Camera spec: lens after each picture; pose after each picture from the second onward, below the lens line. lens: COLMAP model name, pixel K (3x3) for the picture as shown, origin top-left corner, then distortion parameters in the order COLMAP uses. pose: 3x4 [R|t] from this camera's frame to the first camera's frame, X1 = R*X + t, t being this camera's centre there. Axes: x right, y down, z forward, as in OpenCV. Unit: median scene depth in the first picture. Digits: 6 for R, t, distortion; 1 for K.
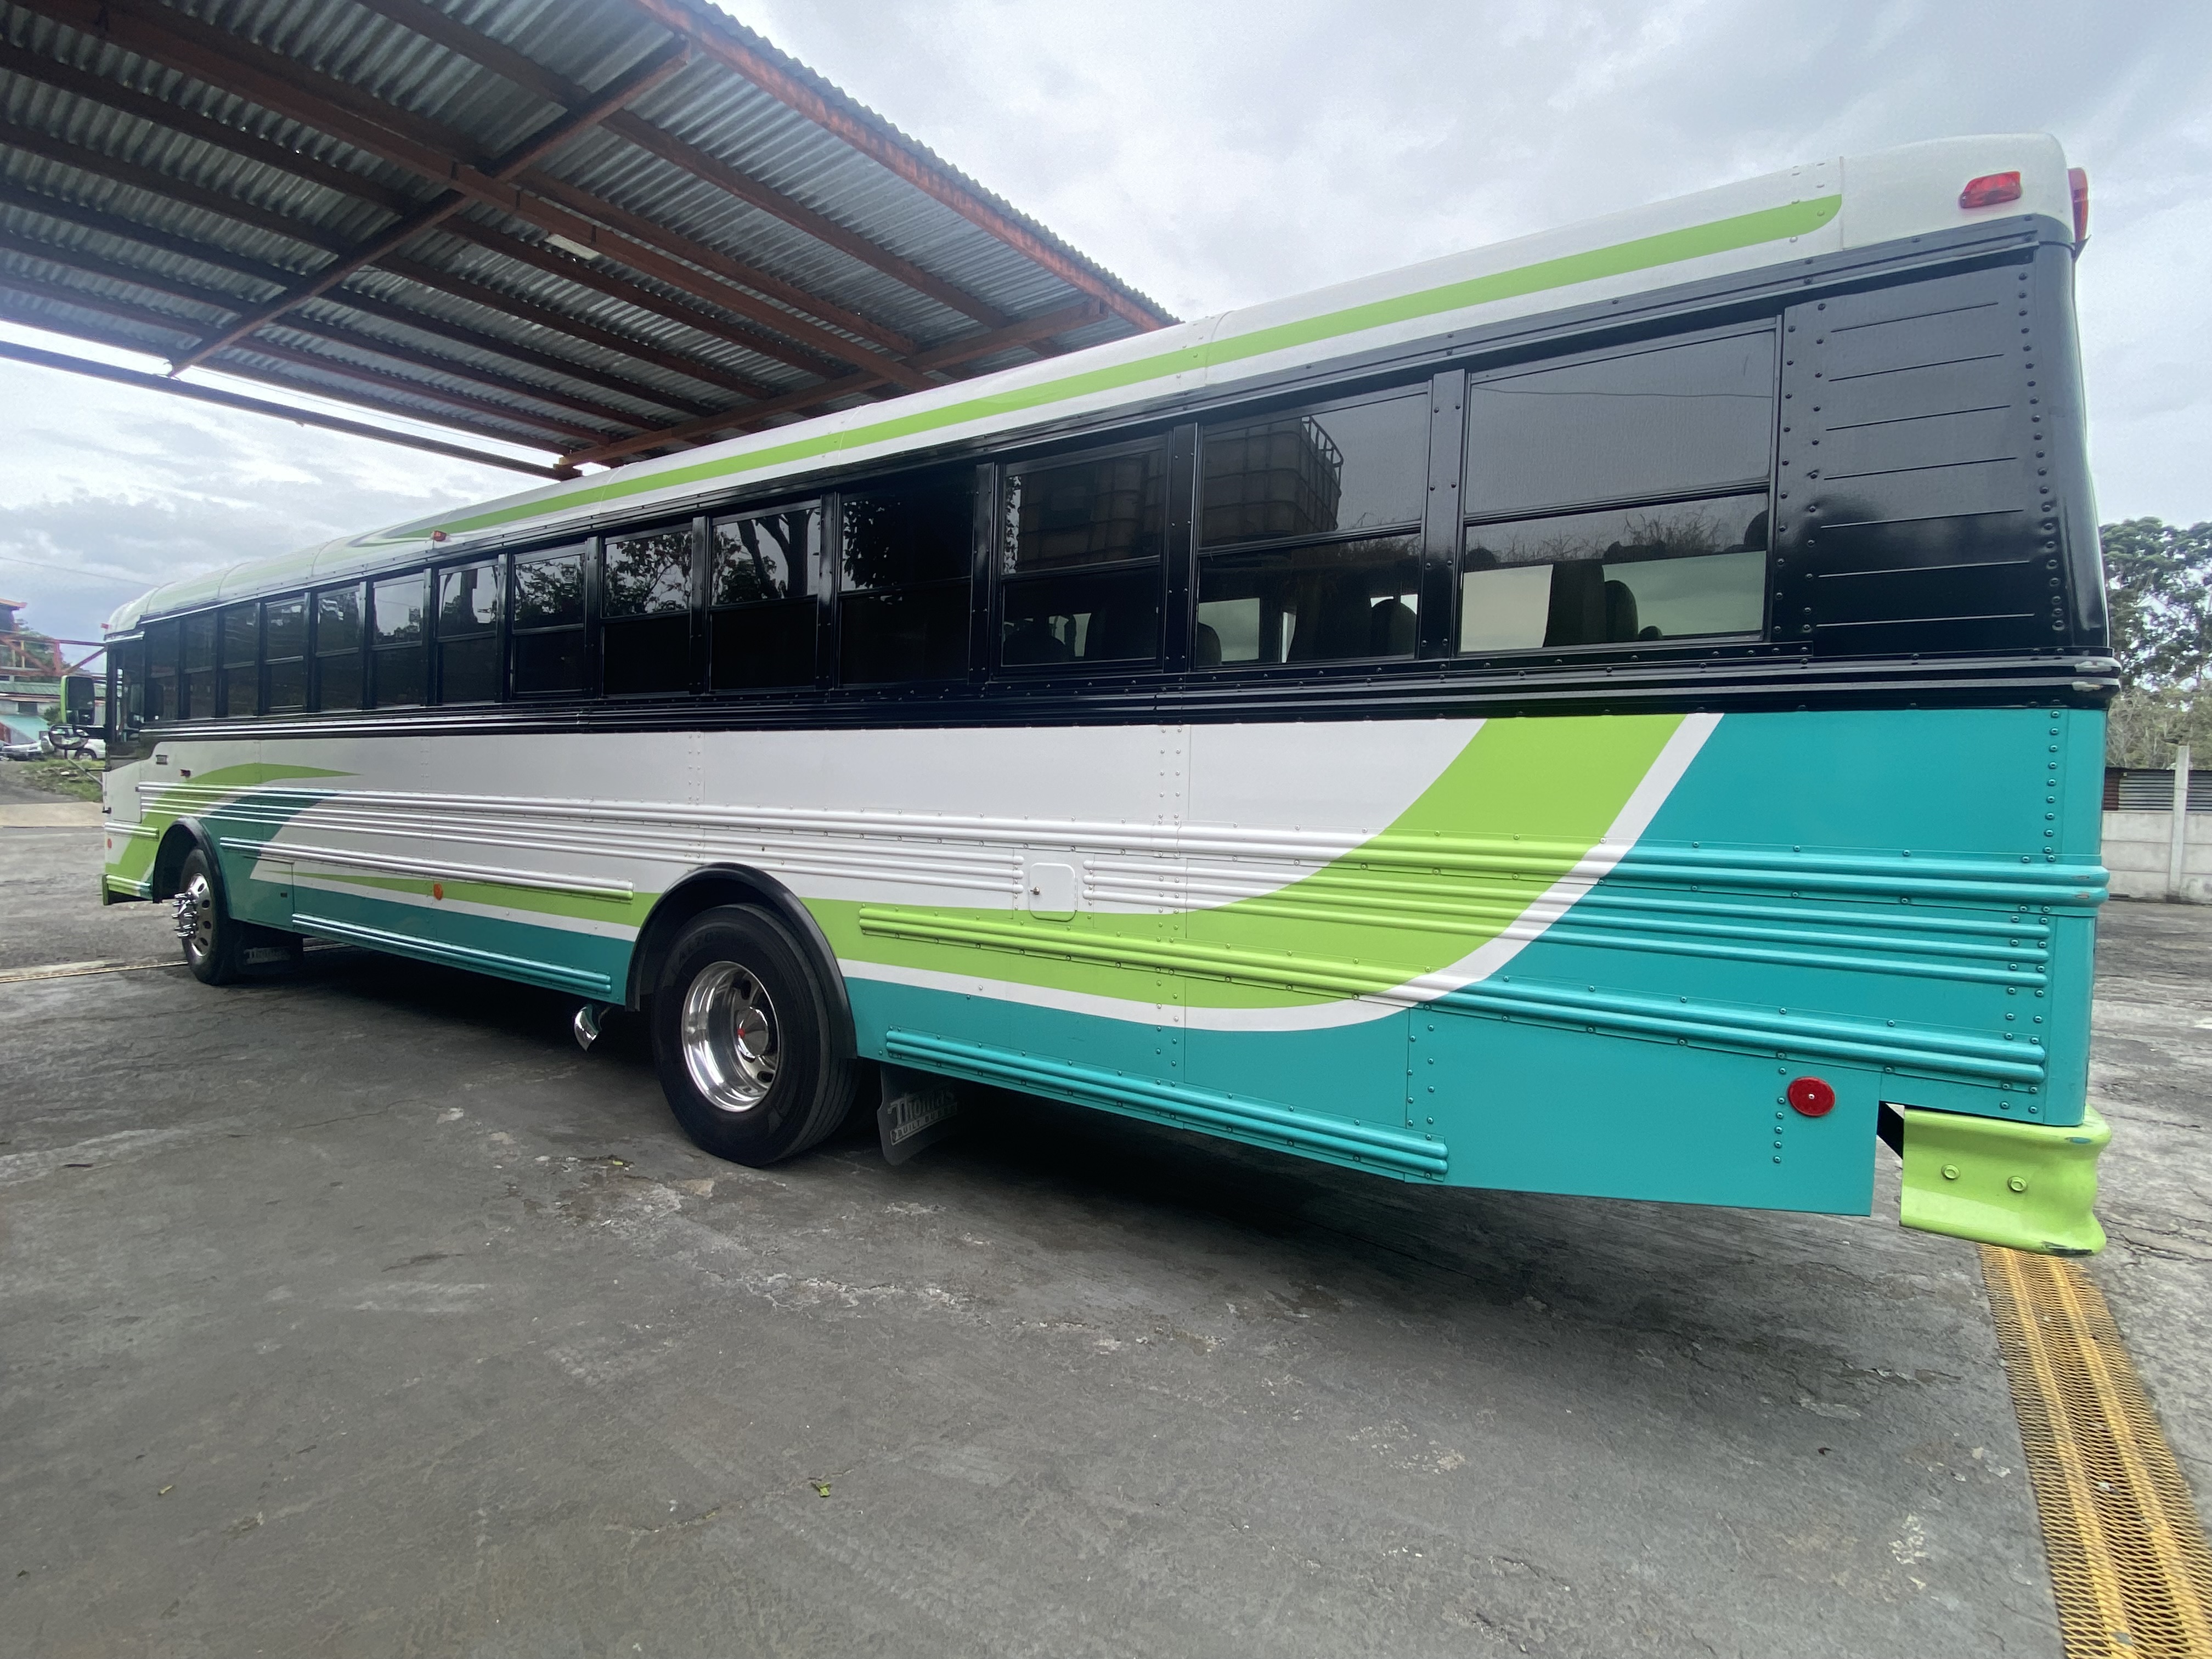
lens RADIAL K [[1028.2, 0, 1102.7], [0, 1028.2, 827.7], [0, 0, 1]] dist [0.014423, -0.018485]
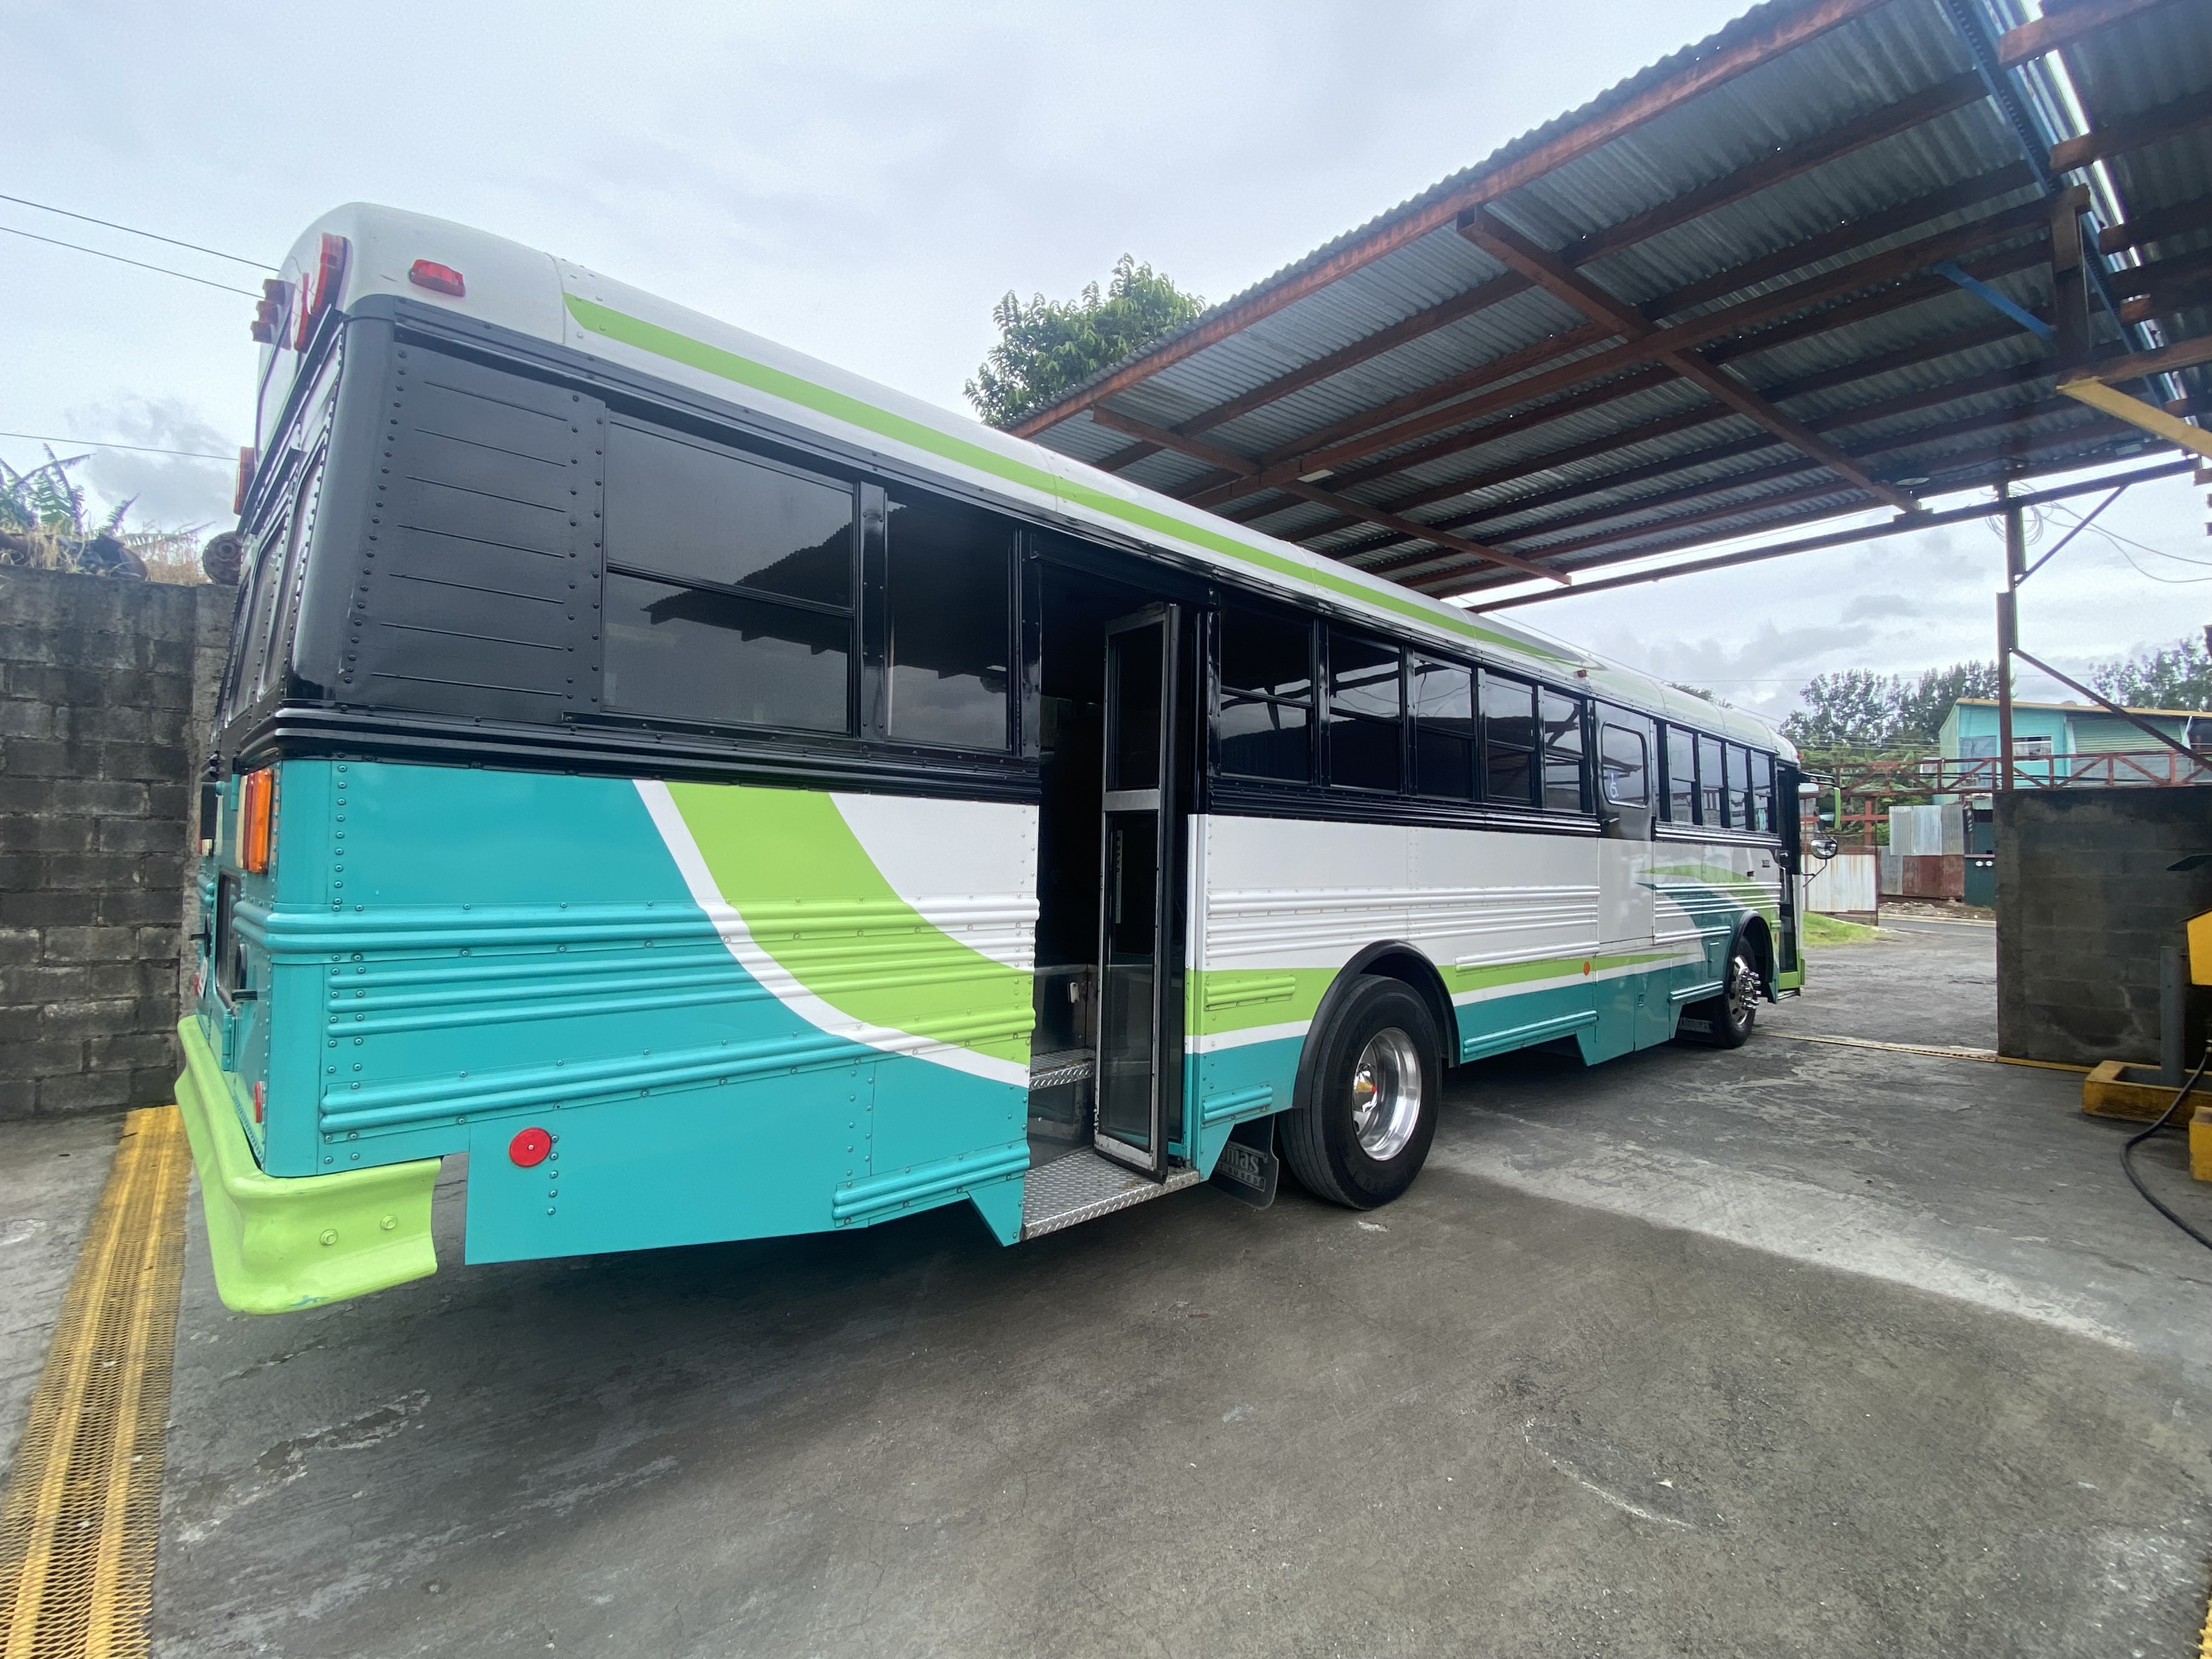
lens RADIAL K [[1024.3, 0, 1101.7], [0, 1024.3, 831.7], [0, 0, 1]] dist [0.016755, -0.019376]
pose [[-0.230057, -0.042990, -0.972227, 1.295257], [-0.066511, 0.997382, -0.028364, -0.052122], [0.970902, 0.058139, -0.232315, 1.620732]]
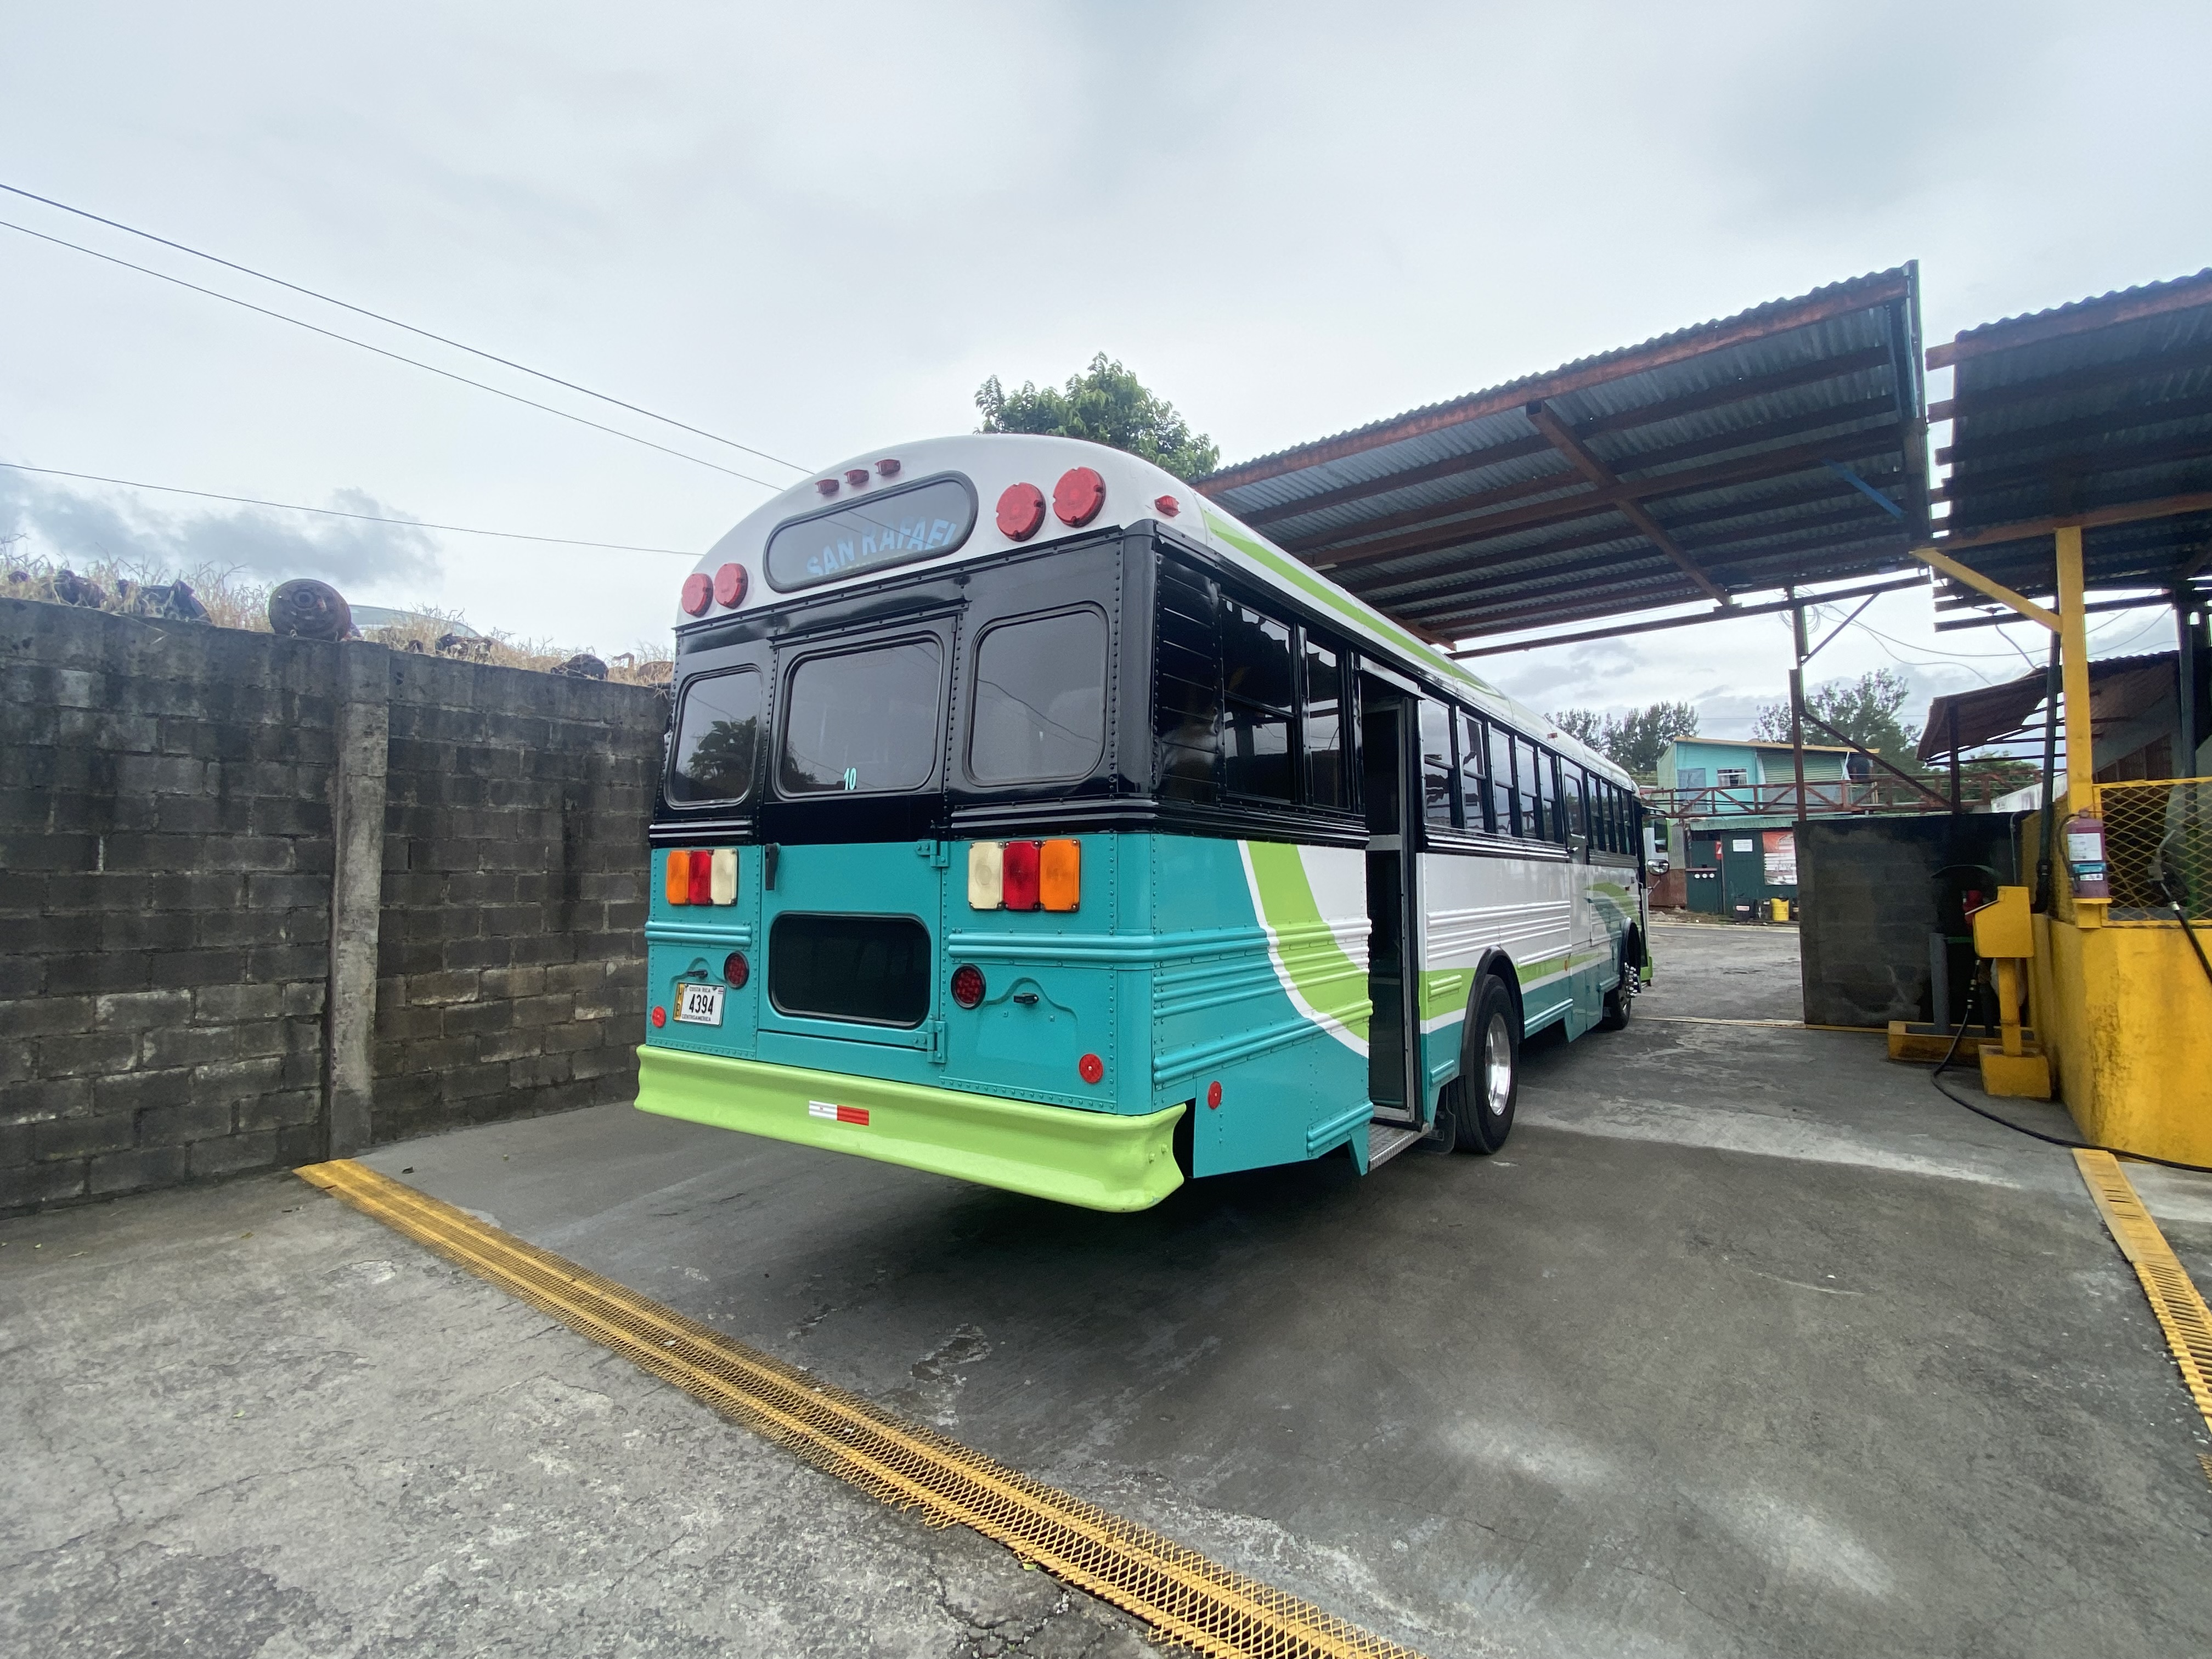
lens RADIAL K [[1028.2, 0, 1102.7], [0, 1028.2, 827.7], [0, 0, 1]] dist [0.014423, -0.018485]
pose [[-0.024968, -0.073472, -0.996985, 1.670754], [-0.039099, 0.996604, -0.072464, -0.021850], [0.998923, 0.037172, -0.027756, 1.076376]]
